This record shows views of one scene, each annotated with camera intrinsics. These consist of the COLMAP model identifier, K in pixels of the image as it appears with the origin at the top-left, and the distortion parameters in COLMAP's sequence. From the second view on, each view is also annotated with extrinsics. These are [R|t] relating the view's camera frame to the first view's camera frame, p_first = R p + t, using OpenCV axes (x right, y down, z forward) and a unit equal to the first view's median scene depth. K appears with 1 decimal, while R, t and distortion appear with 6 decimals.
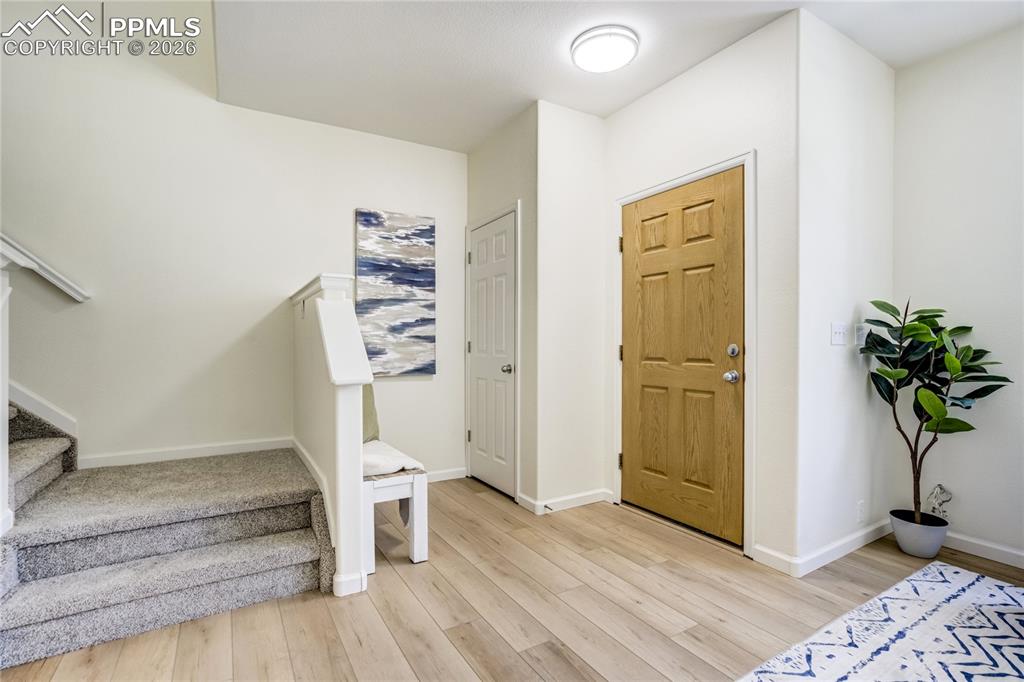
lens RADIAL K [[466.1, 0, 504.9], [0, 466.1, 339.3], [0, 0, 1]] dist [-0.025540, 0.001393]
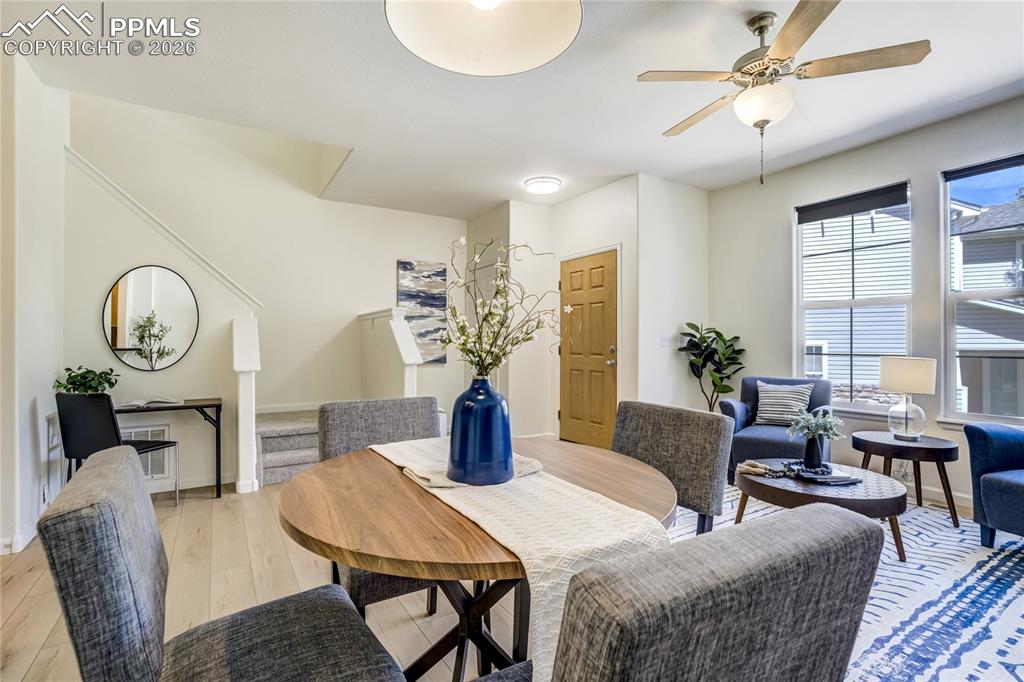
lens RADIAL K [[488.4, 0, 518.7], [0, 488.4, 345.1], [0, 0, 1]] dist [-0.031050, 0.016307]
pose [[0.999394, 0.004979, 0.034461, 0.049818], [-0.005438, 0.999897, 0.013249, -0.013292], [-0.034392, -0.013429, 0.999318, -0.869442]]
